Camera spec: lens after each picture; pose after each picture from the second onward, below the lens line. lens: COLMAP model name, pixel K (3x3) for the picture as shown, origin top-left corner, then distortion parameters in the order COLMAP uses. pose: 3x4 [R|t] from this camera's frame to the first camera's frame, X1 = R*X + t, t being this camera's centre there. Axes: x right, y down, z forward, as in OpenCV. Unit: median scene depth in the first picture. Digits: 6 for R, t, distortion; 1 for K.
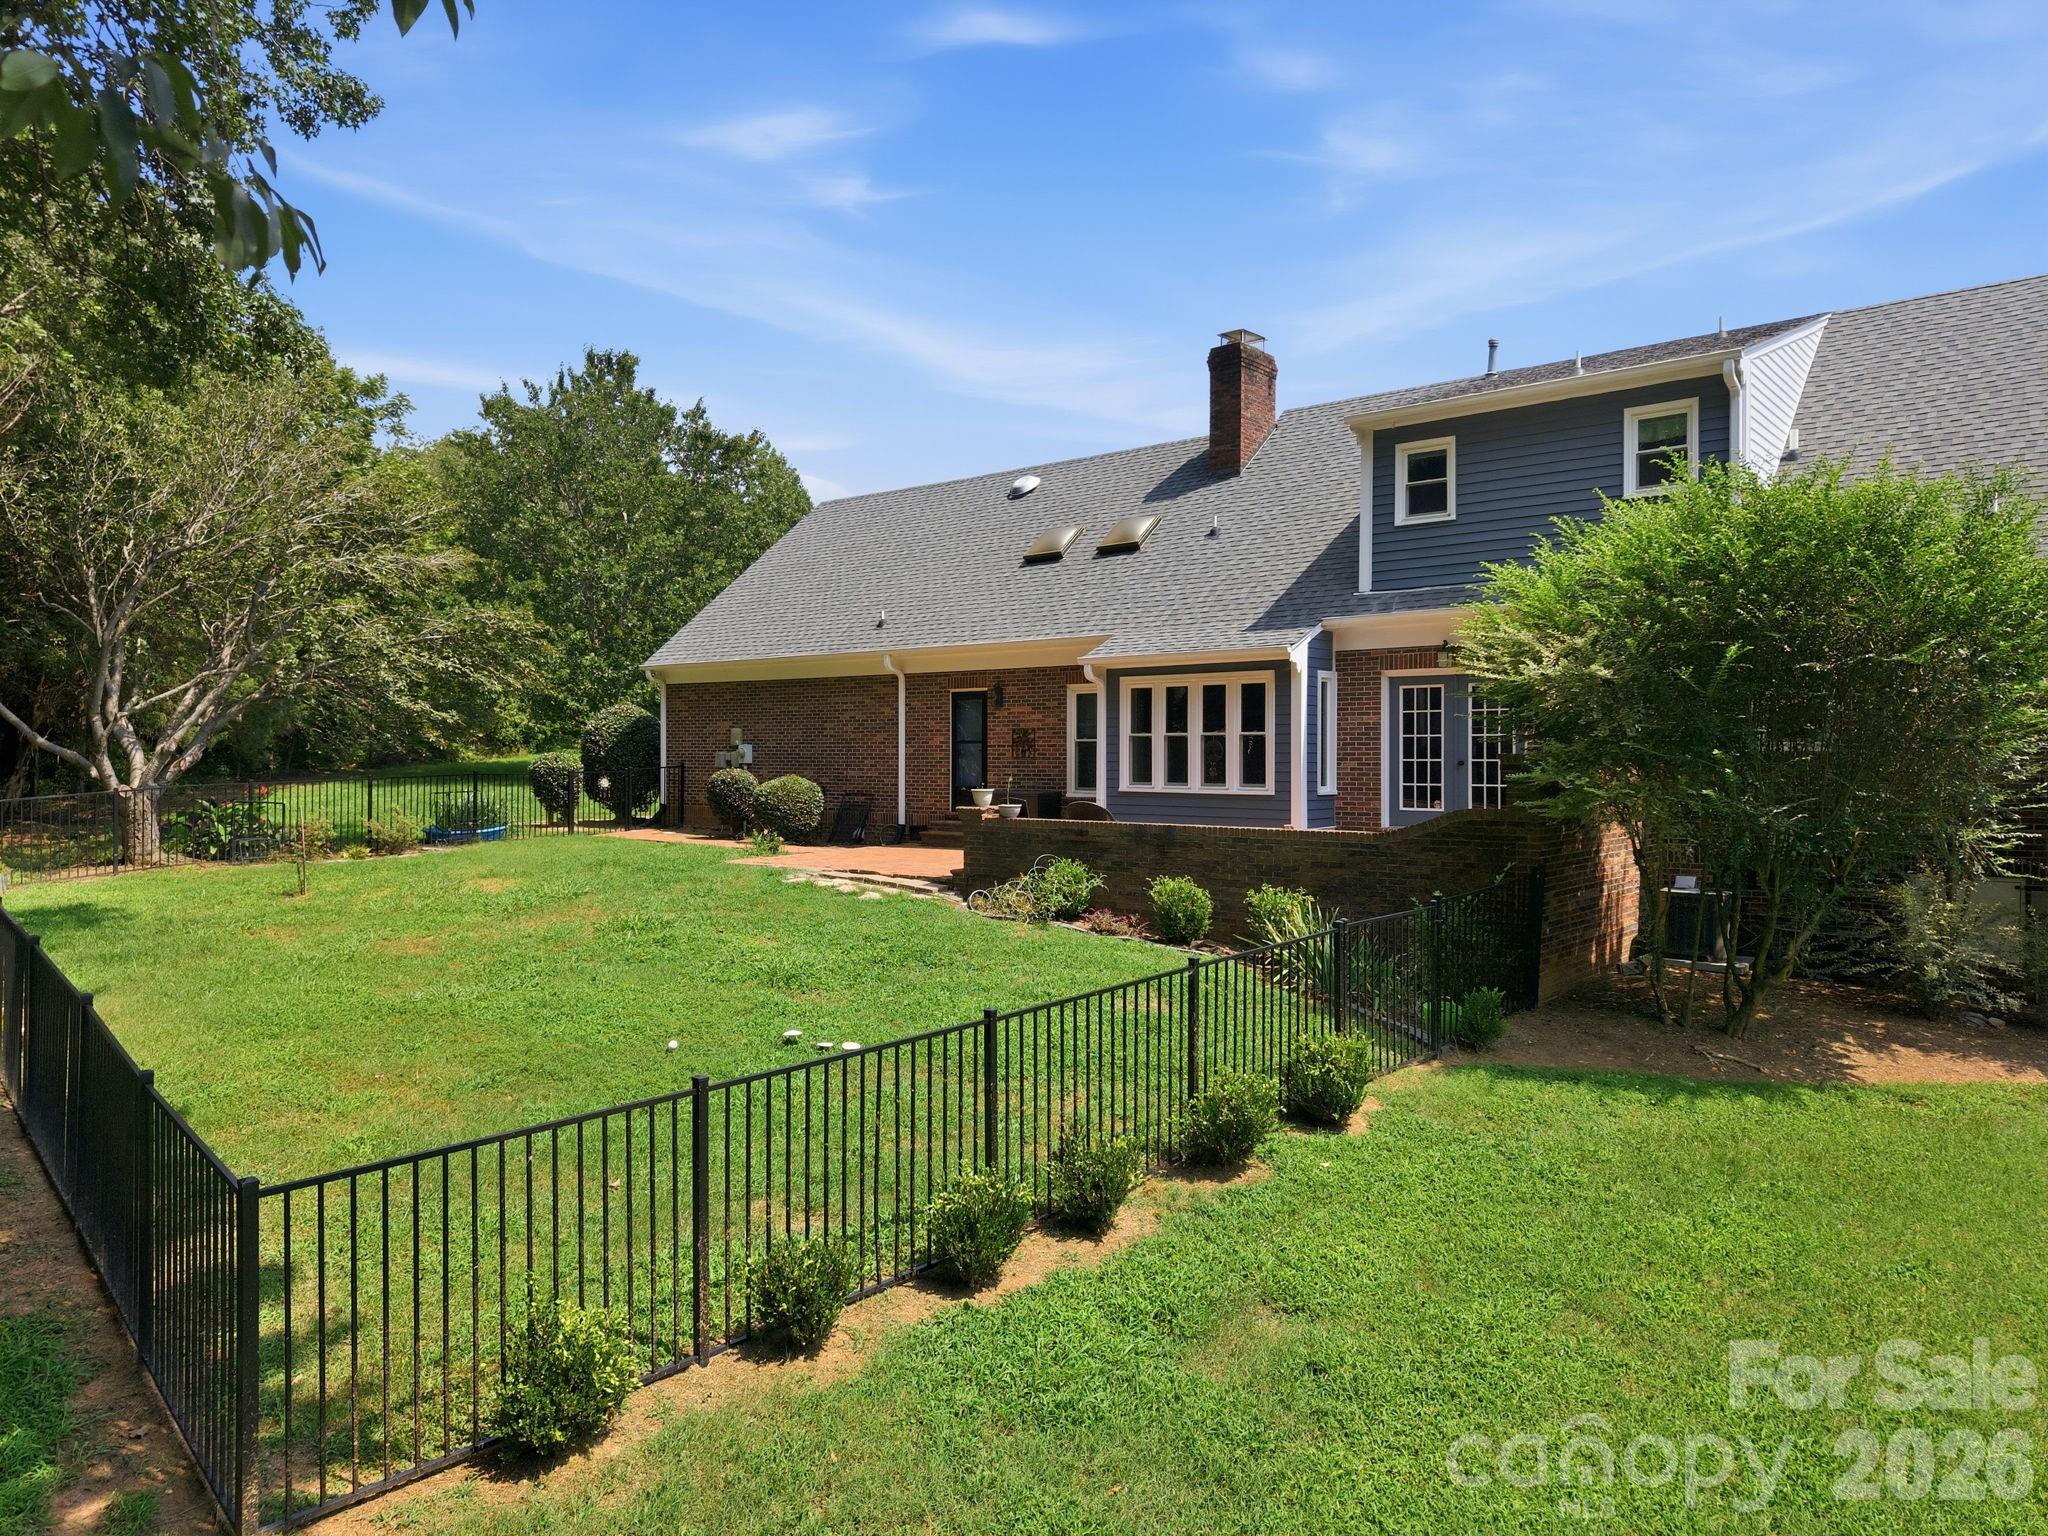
lens RADIAL K [[1338.9, 0, 1034.6], [0, 1338.9, 771.9], [0, 0, 1]] dist [0.024545, -0.013185]
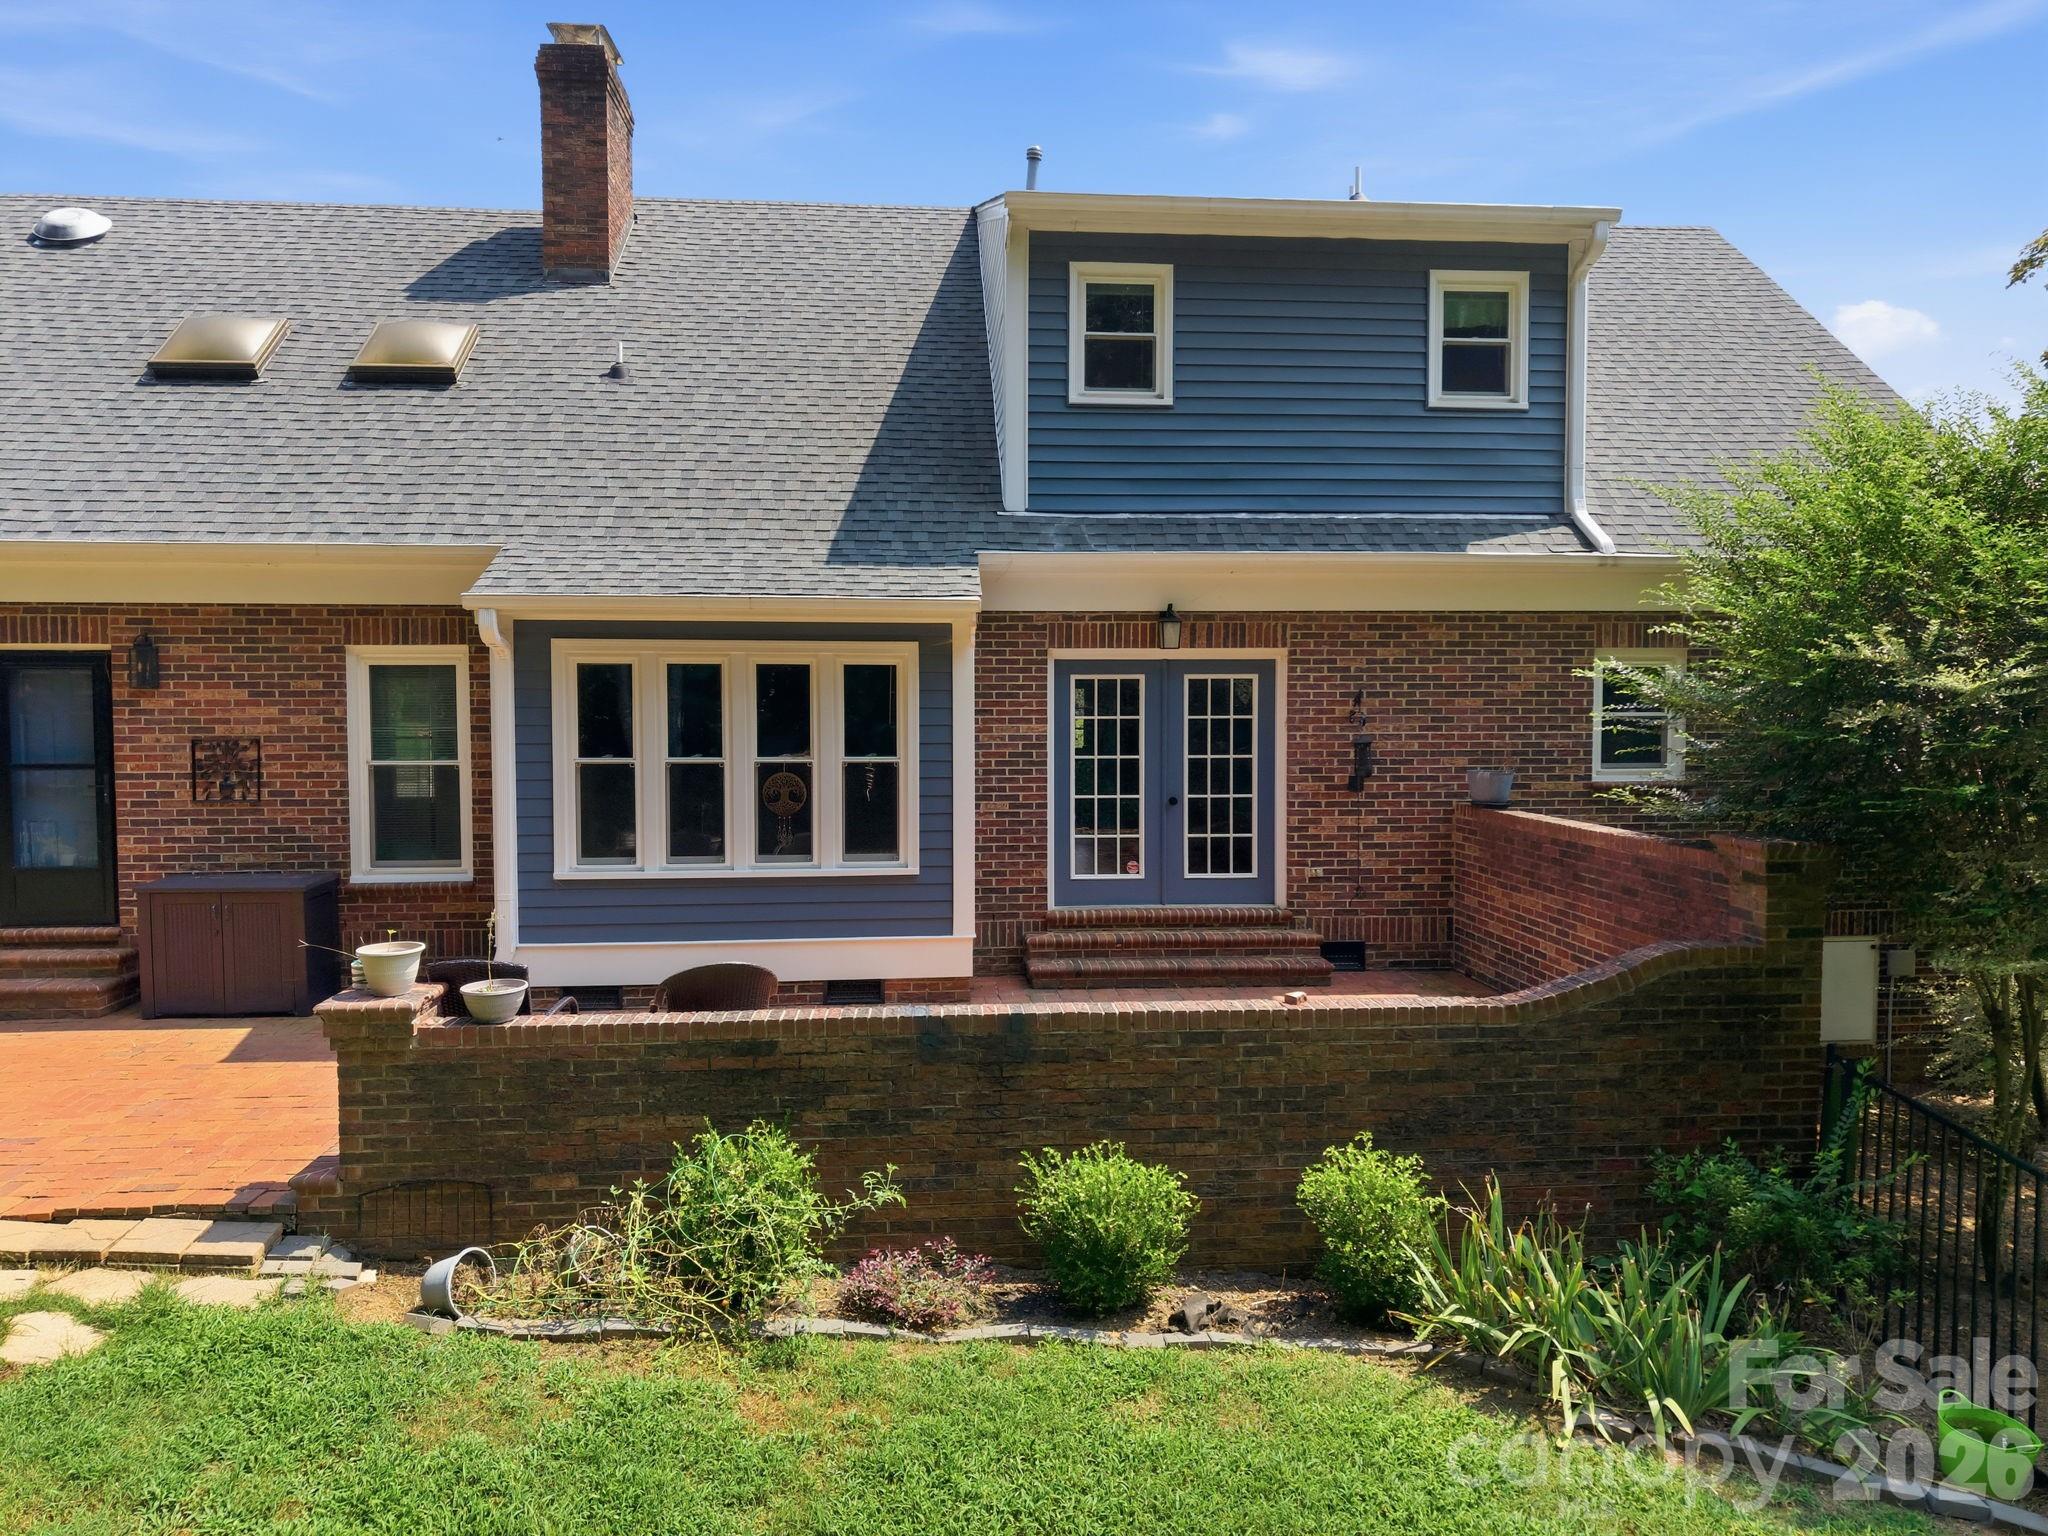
lens RADIAL K [[1338.9, 0, 1019.7], [0, 1338.9, 769.3], [0, 0, 1]] dist [0.024545, -0.013185]
pose [[0.720347, -0.036571, 0.692649, -0.155872], [0.008447, 0.998998, 0.043961, -0.046571], [-0.693563, -0.025816, 0.719934, 0.565783]]
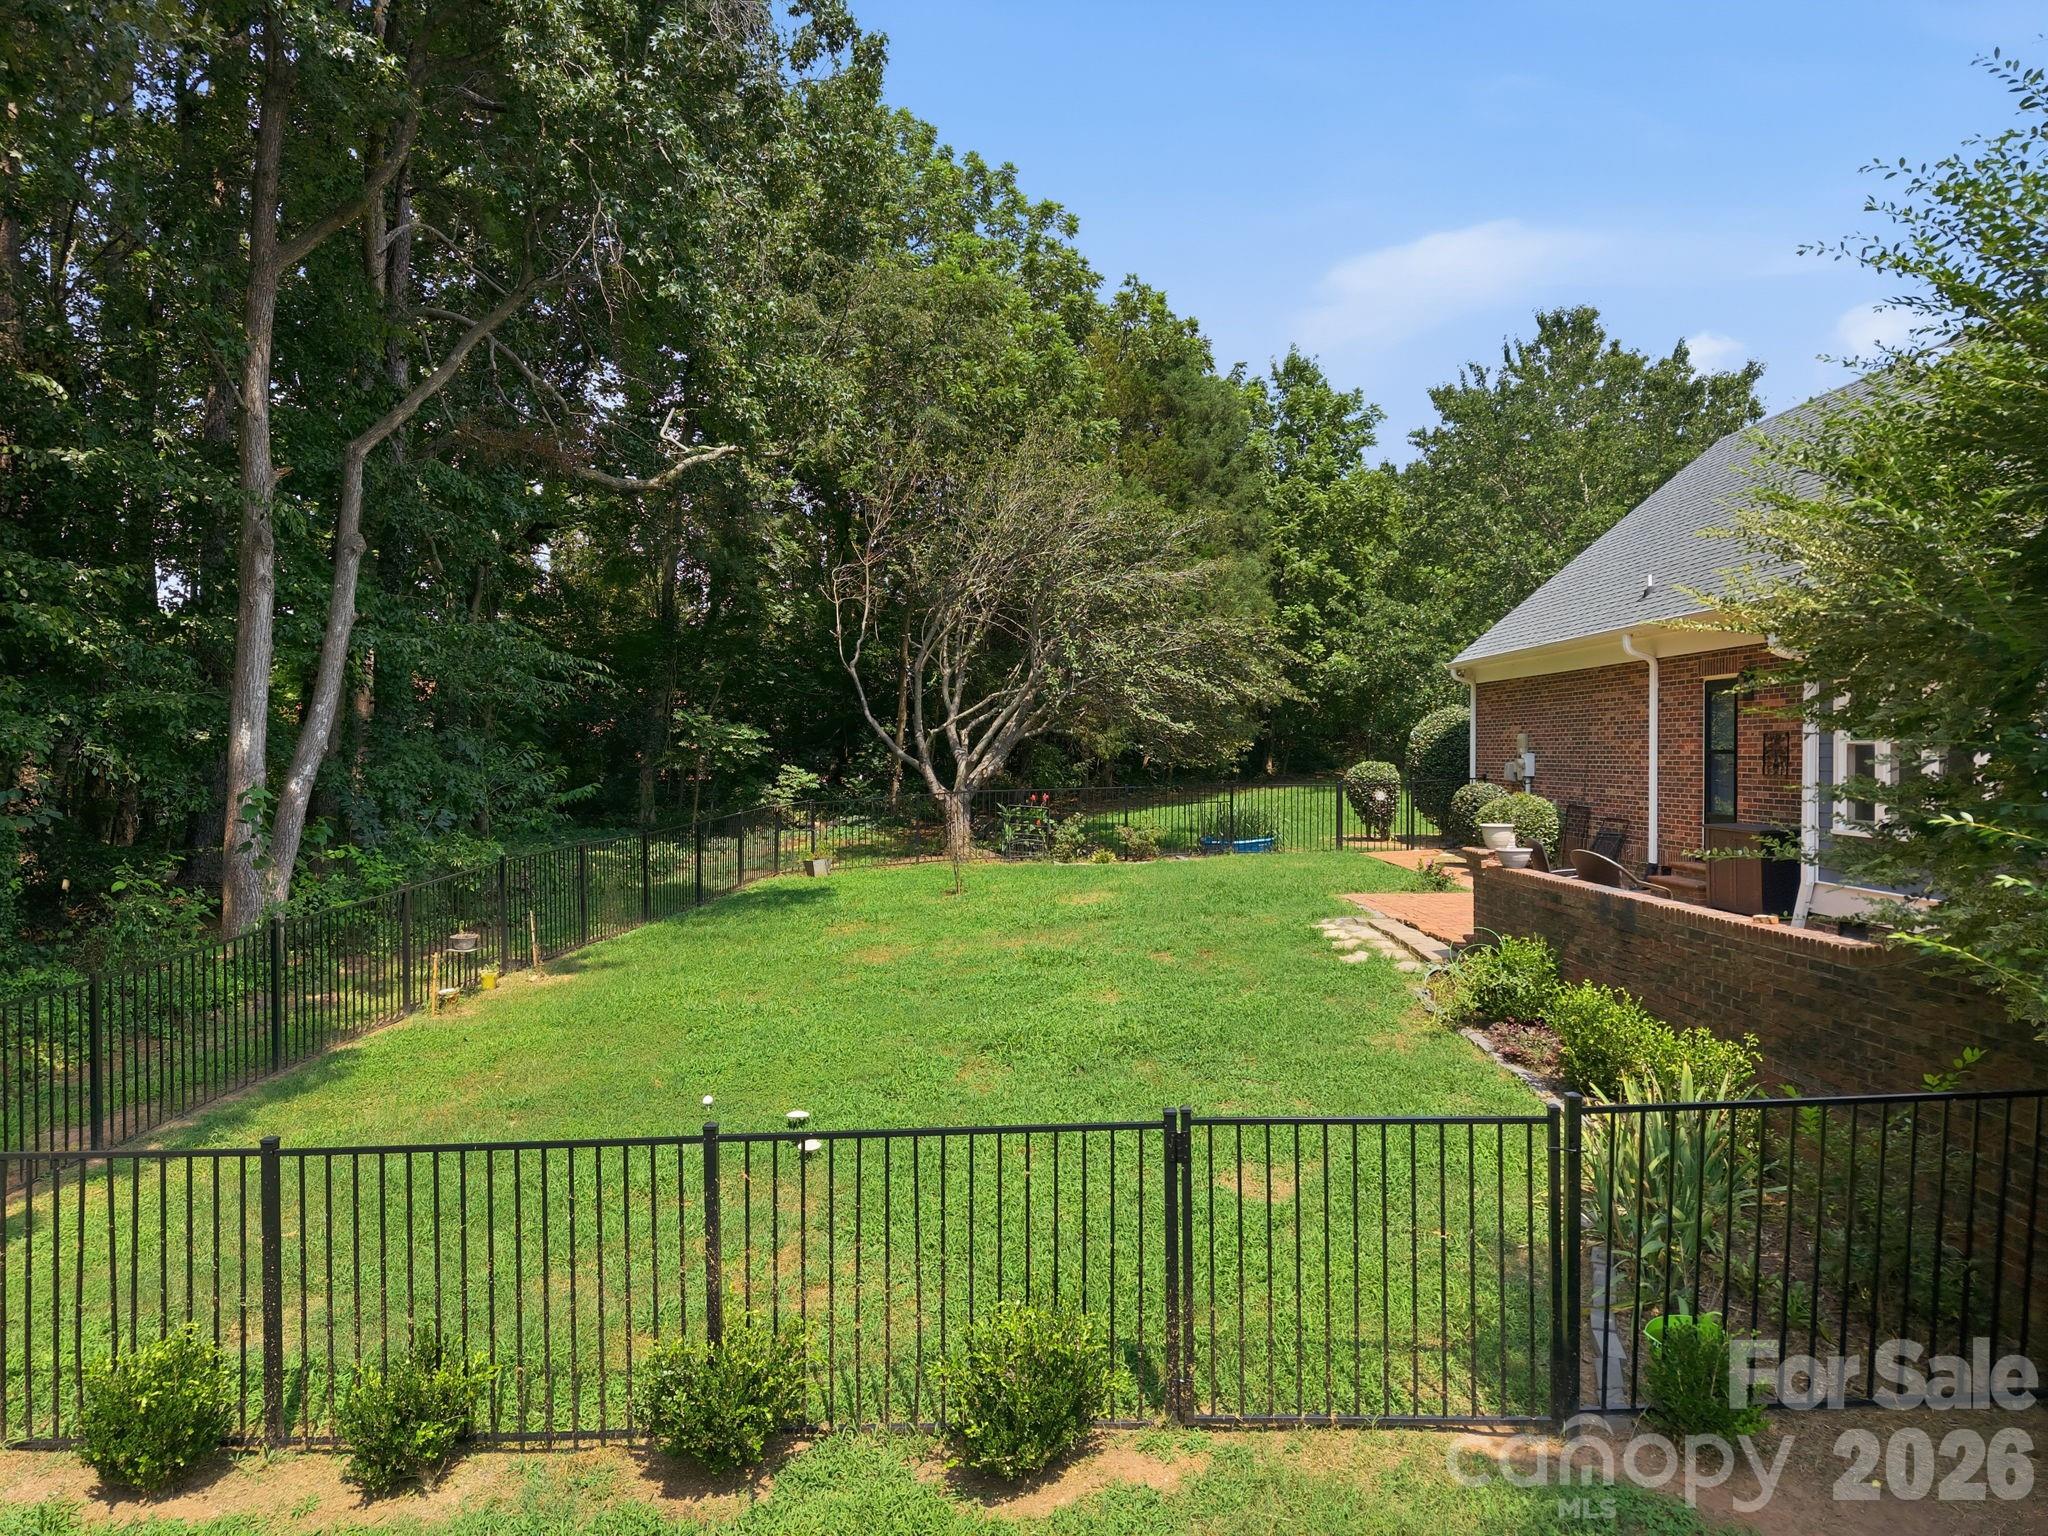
lens RADIAL K [[1338.9, 0, 1011.8], [0, 1338.9, 780.6], [0, 0, 1]] dist [0.024545, -0.013185]
pose [[0.637287, 0.015442, -0.770472, 0.316195], [-0.010957, 0.999880, 0.010978, -0.013110], [0.770548, 0.001446, 0.637380, 0.323274]]
